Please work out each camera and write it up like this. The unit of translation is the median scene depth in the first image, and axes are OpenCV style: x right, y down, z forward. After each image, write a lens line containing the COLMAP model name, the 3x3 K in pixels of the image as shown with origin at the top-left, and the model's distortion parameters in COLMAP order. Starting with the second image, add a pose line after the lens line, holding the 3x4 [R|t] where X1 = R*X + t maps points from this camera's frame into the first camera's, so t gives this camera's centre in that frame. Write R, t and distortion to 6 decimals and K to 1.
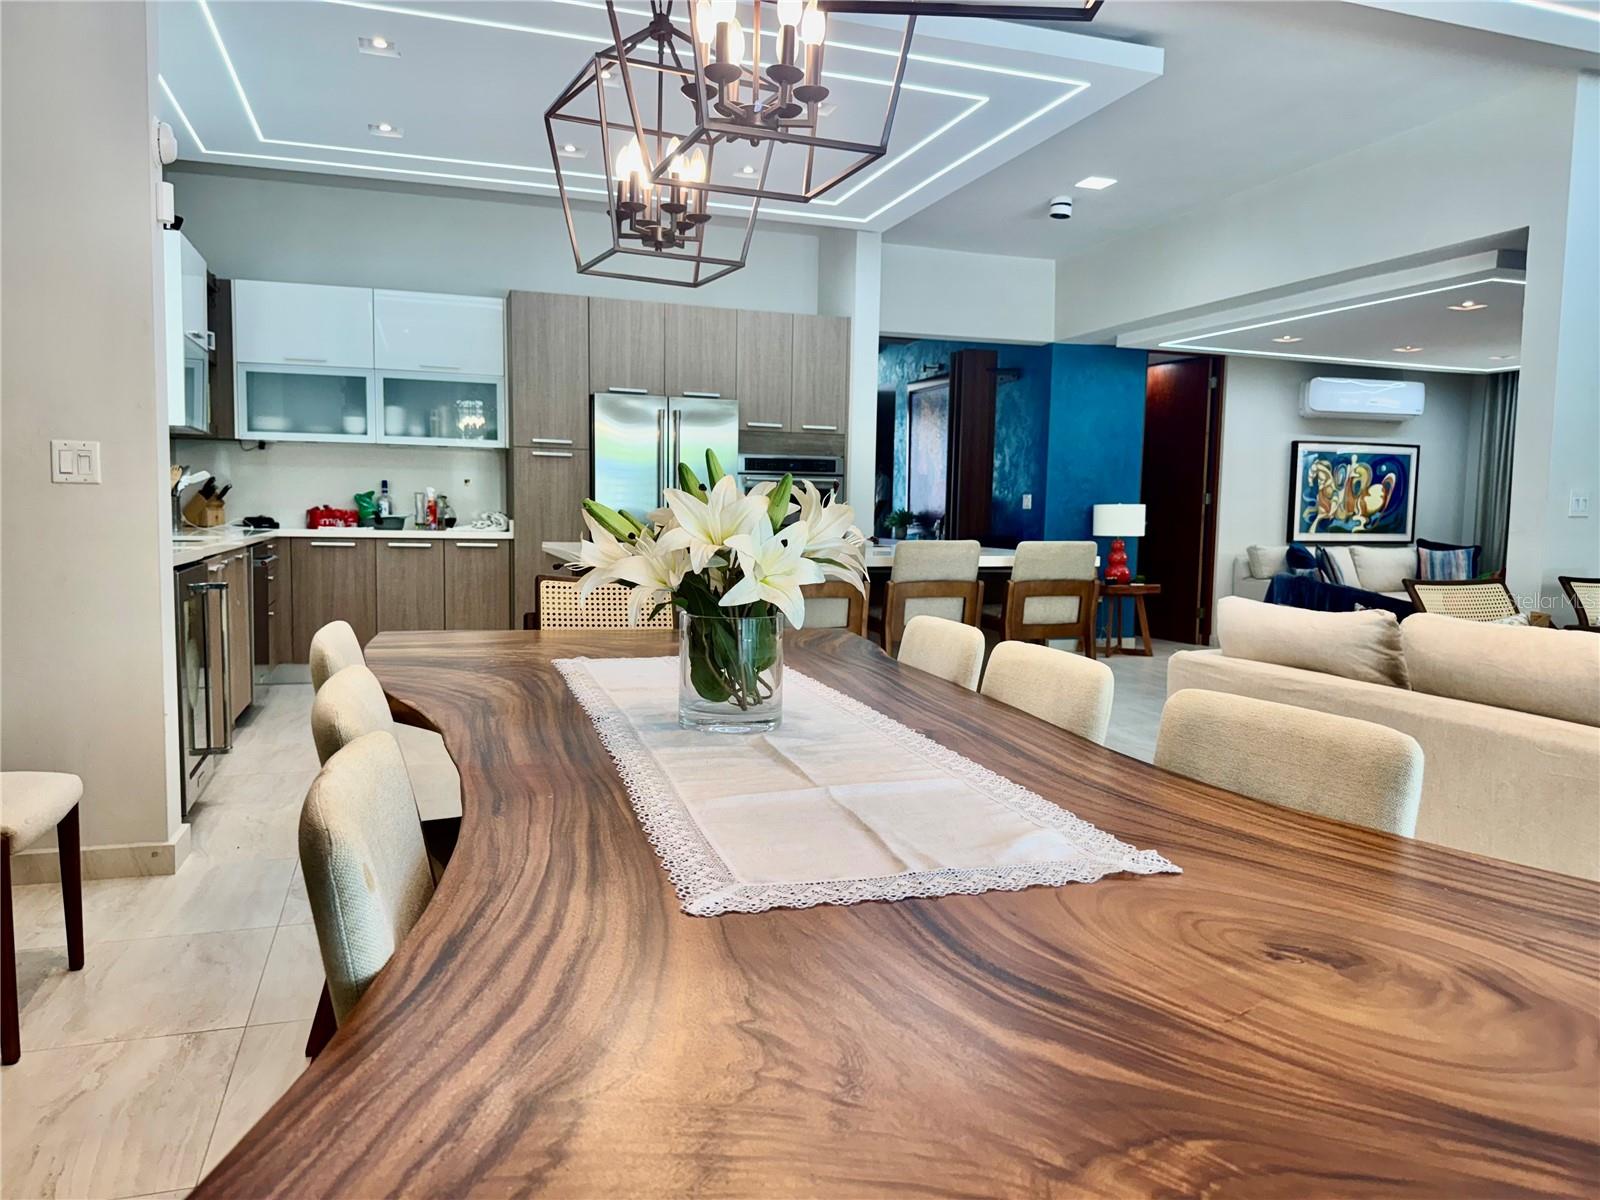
lens RADIAL K [[1136.2, 0, 800.0], [0, 1136.2, 600.0], [0, 0, 1]] dist [0.001960, -0.002321]
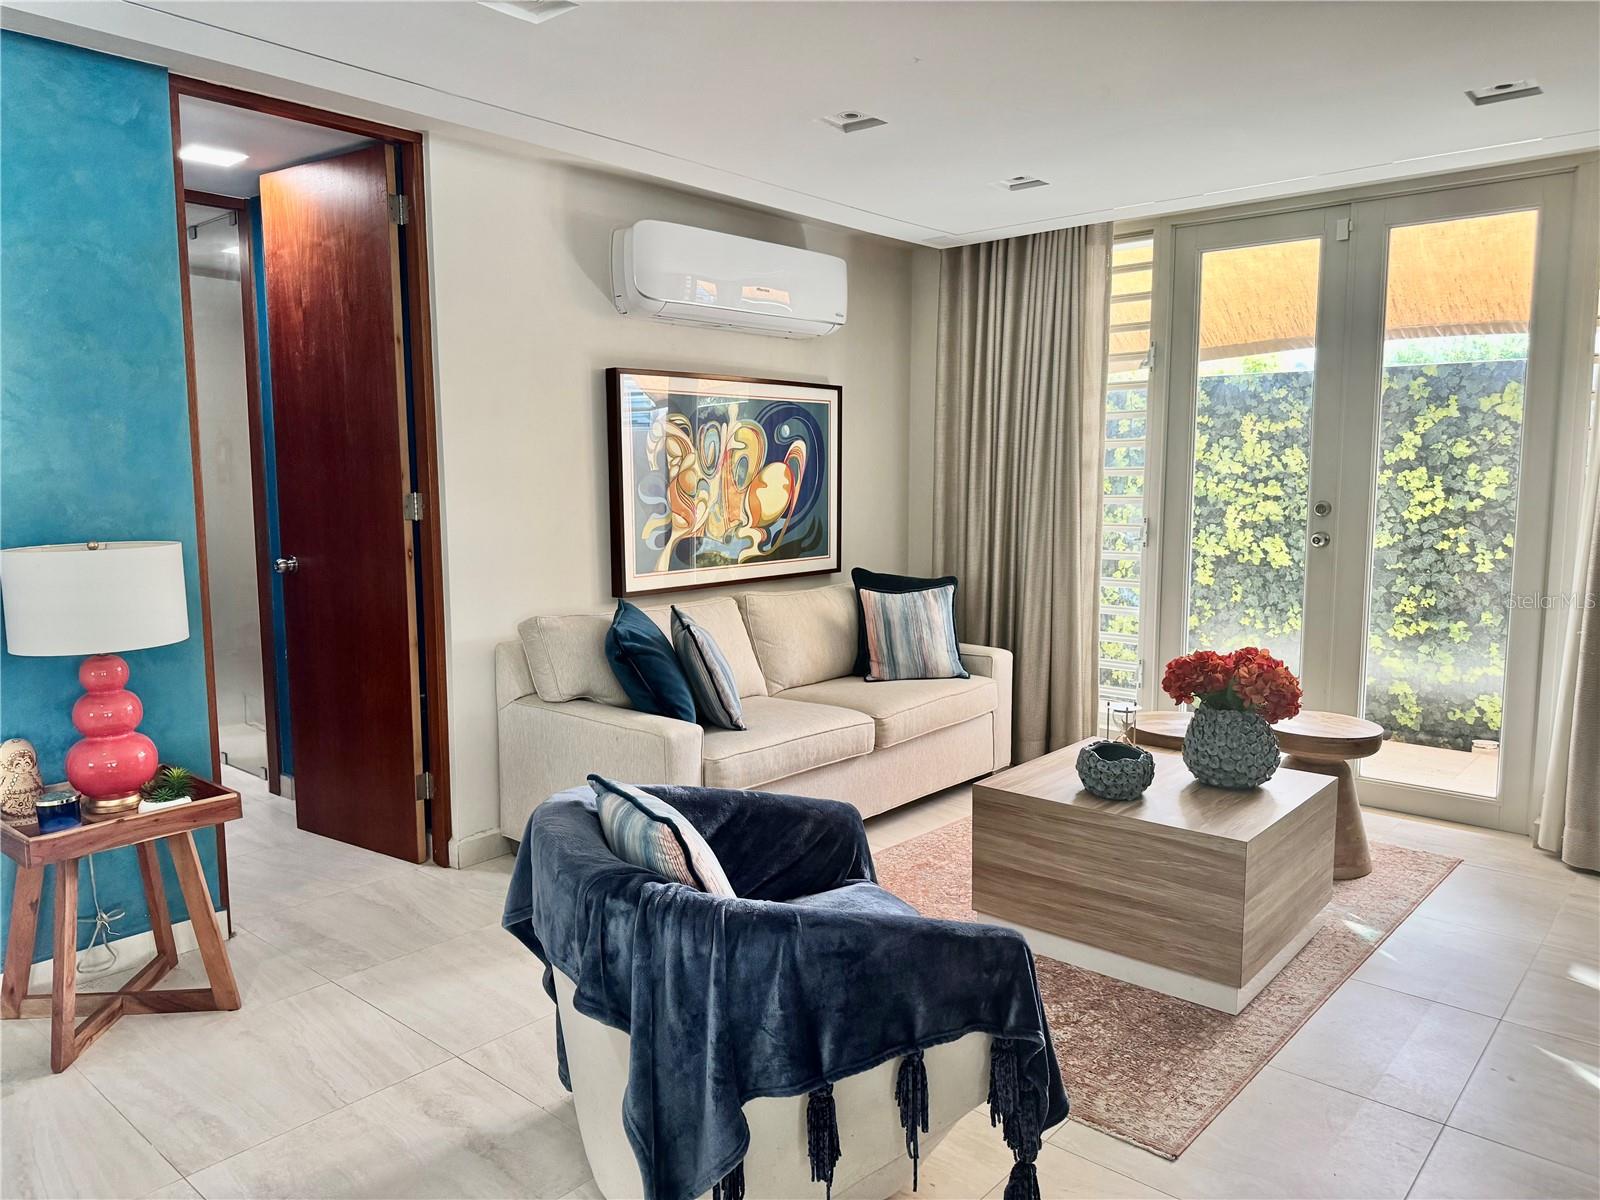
lens RADIAL K [[1120.7, 0, 803.7], [0, 1120.7, 599.6], [0, 0, 1]] dist [0.122077, -0.181098]
pose [[0.860077, -0.081259, 0.503651, 0.265711], [0.062220, 0.996571, 0.054534, -0.068532], [-0.506355, -0.015566, 0.862184, 0.570016]]
